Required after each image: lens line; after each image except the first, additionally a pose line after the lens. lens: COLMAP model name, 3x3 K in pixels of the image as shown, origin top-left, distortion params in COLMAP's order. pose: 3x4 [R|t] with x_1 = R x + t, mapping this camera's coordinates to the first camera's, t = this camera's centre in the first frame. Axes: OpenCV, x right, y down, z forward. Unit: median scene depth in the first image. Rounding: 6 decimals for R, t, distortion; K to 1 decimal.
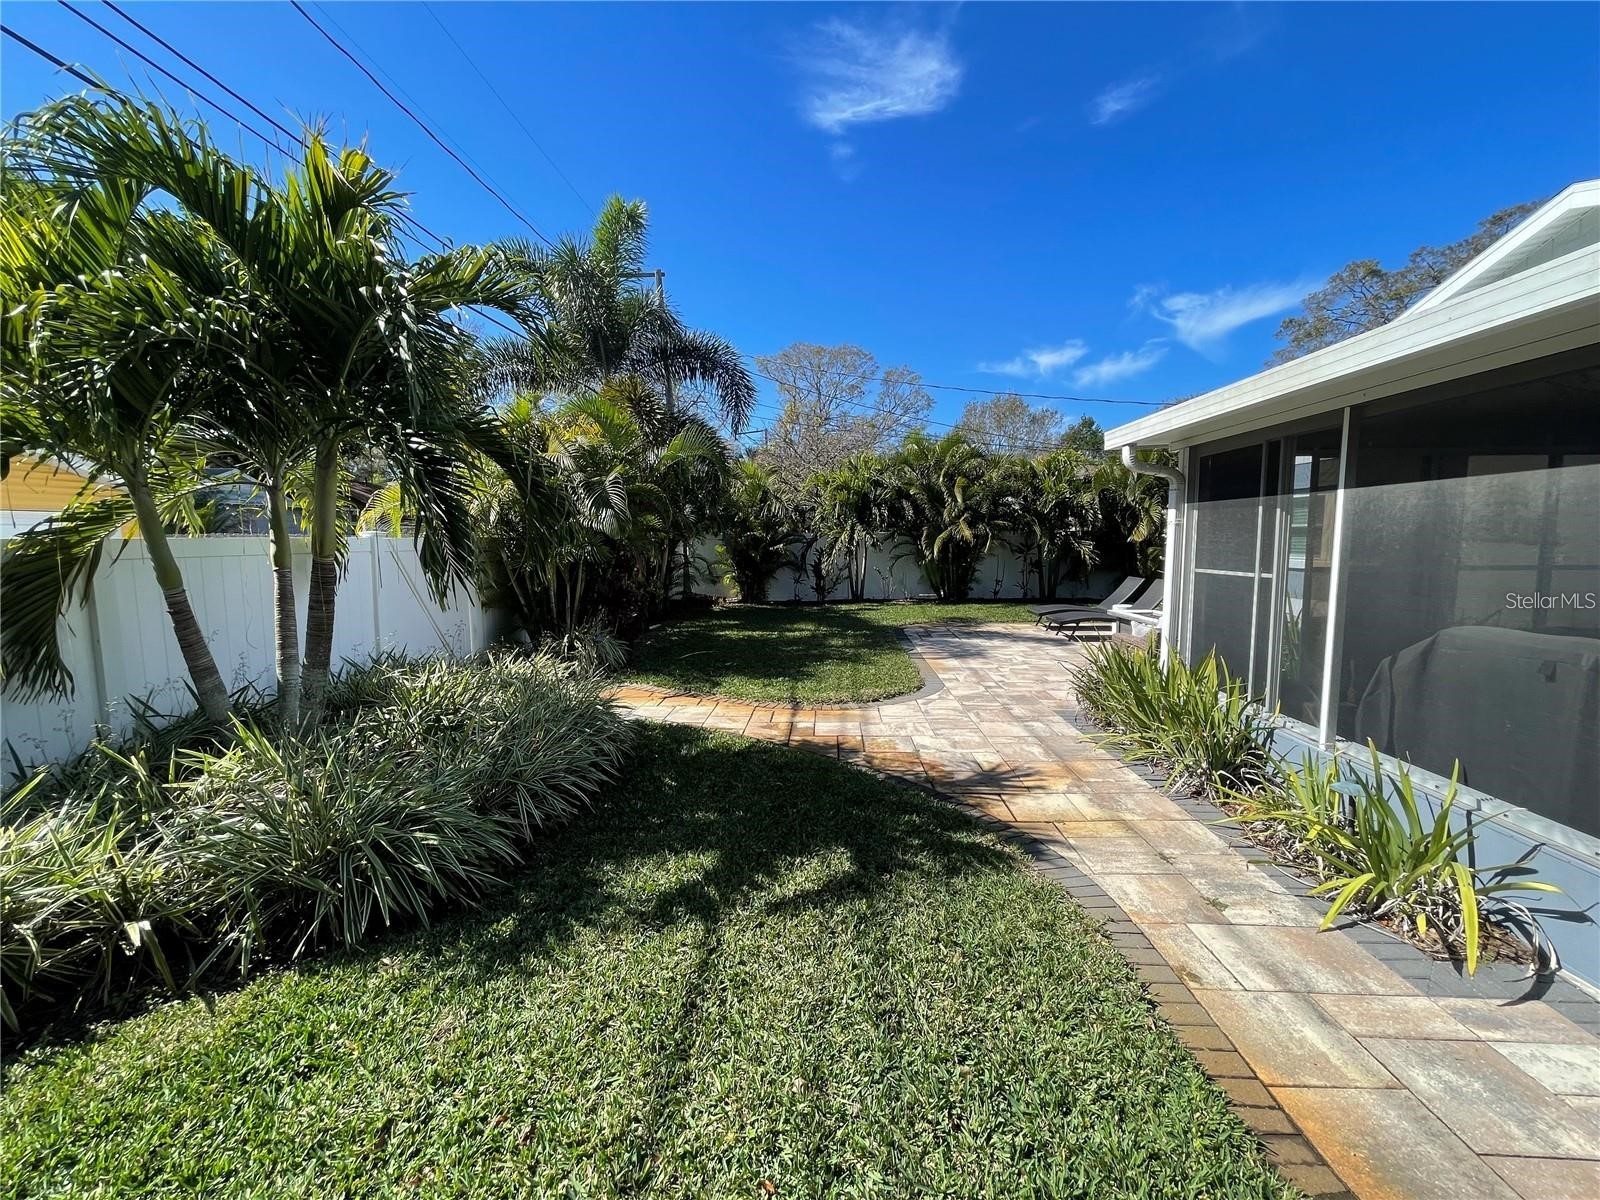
lens RADIAL K [[646.5, 0, 800.0], [0, 646.5, 599.5], [0, 0, 1]] dist [0.001846, -0.001429]
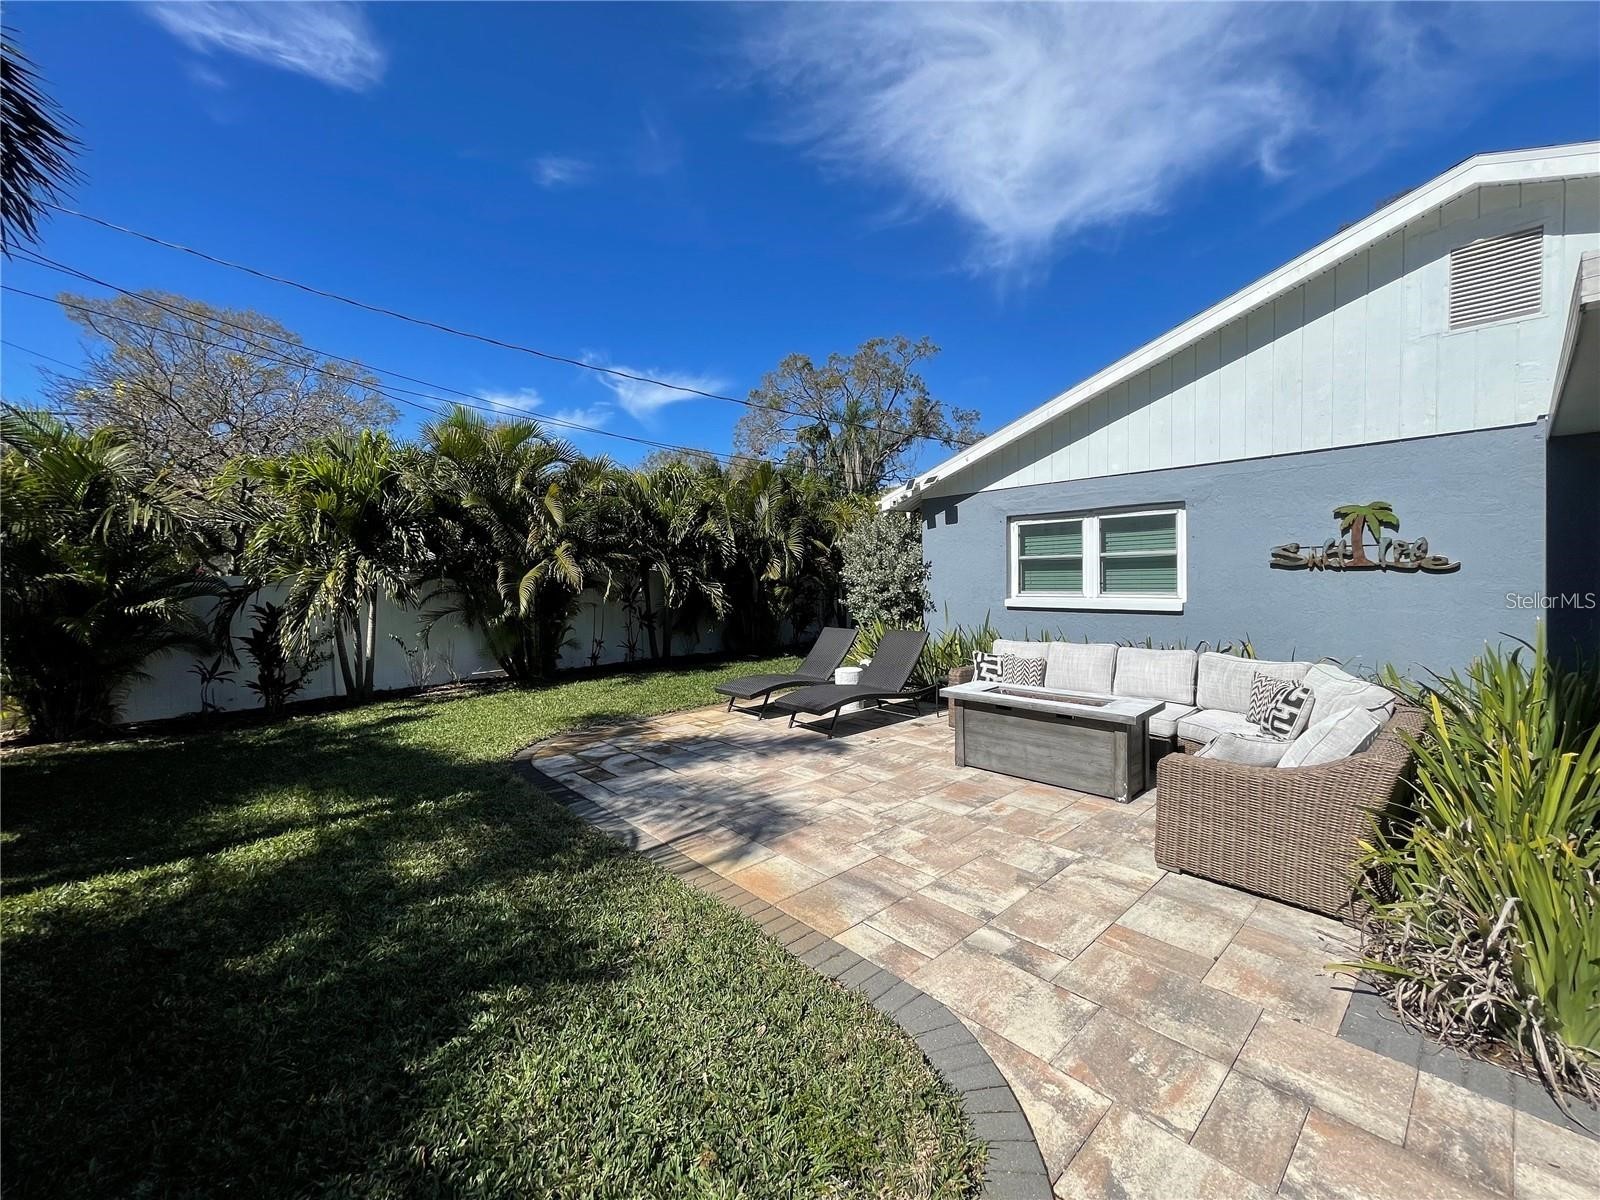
lens RADIAL K [[646.5, 0, 800.5], [0, 646.5, 609.9], [0, 0, 1]] dist [0.001846, -0.001429]
pose [[0.709377, -0.045194, 0.703379, -0.030786], [0.083538, 0.996299, -0.020235, -0.032881], [-0.699861, 0.073114, 0.710527, 0.377528]]
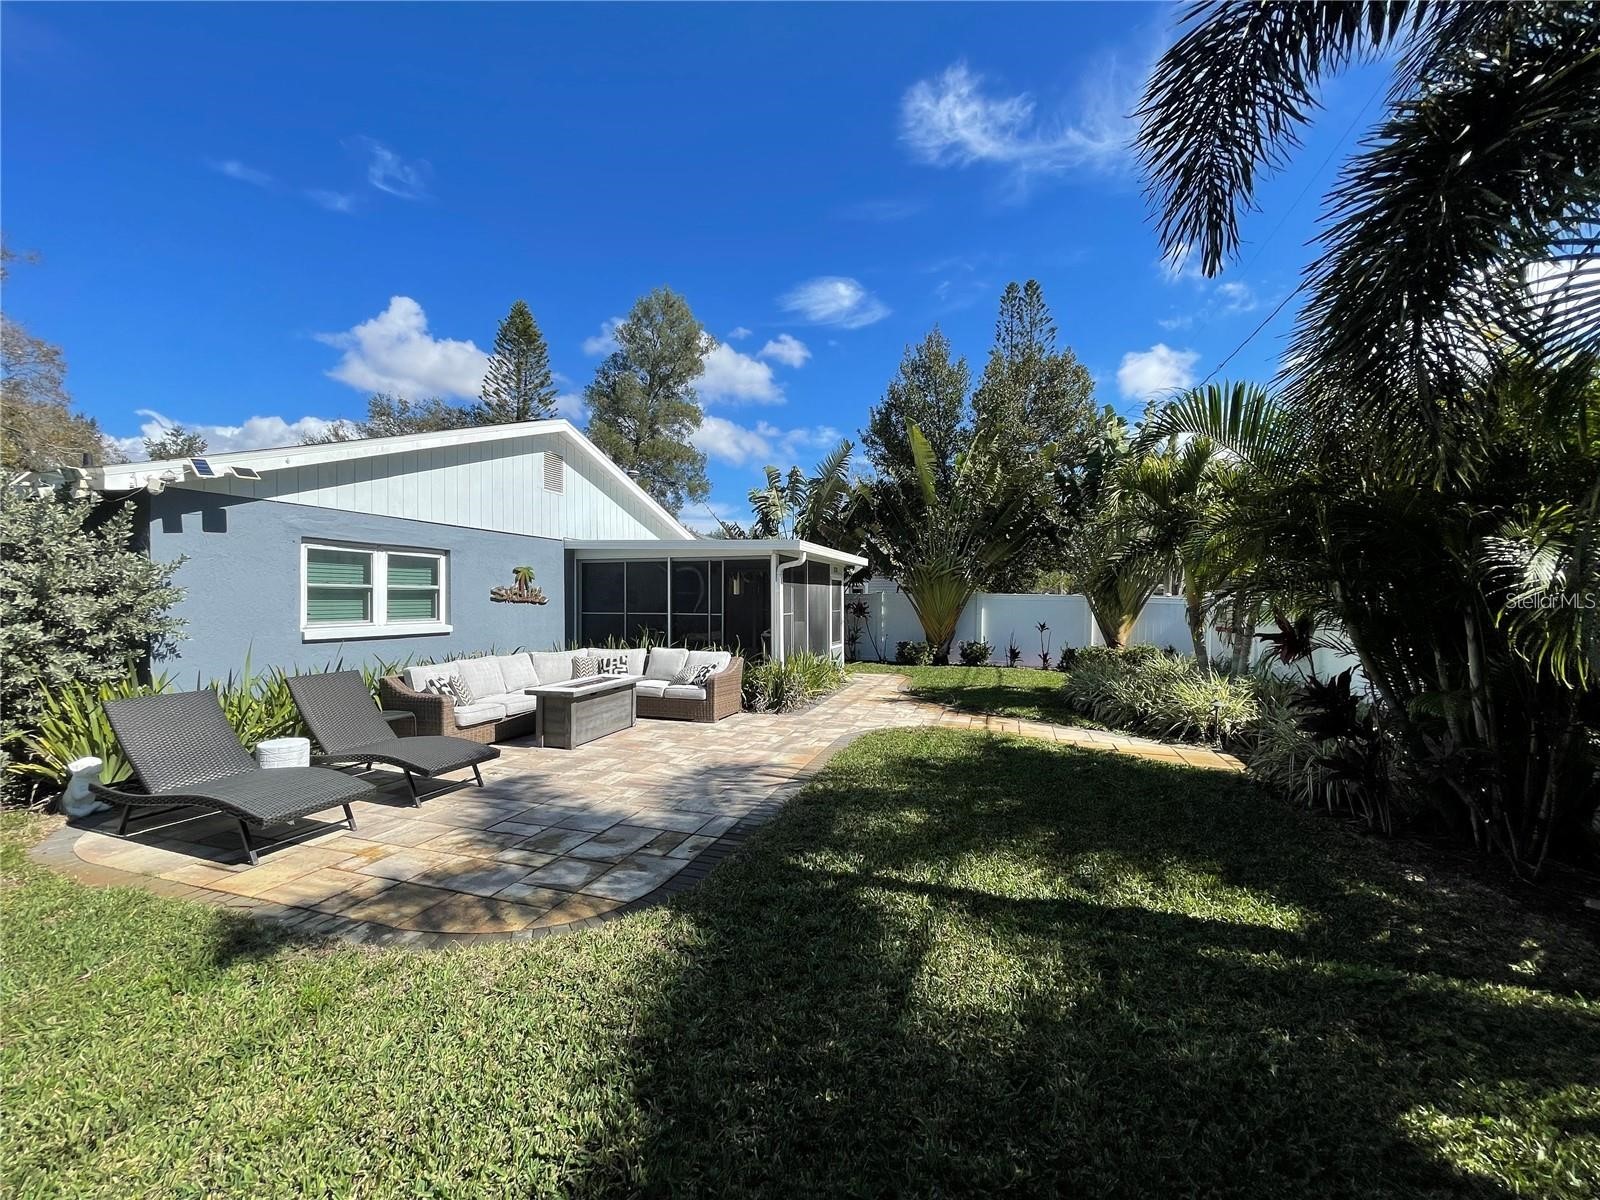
lens RADIAL K [[646.5, 0, 795.9], [0, 646.5, 598.3], [0, 0, 1]] dist [0.001846, -0.001429]
pose [[-0.968780, 0.007443, 0.247812, 0.006506], [0.030211, 0.995645, 0.088199, -0.085981], [-0.246076, 0.092932, -0.964785, 0.930259]]
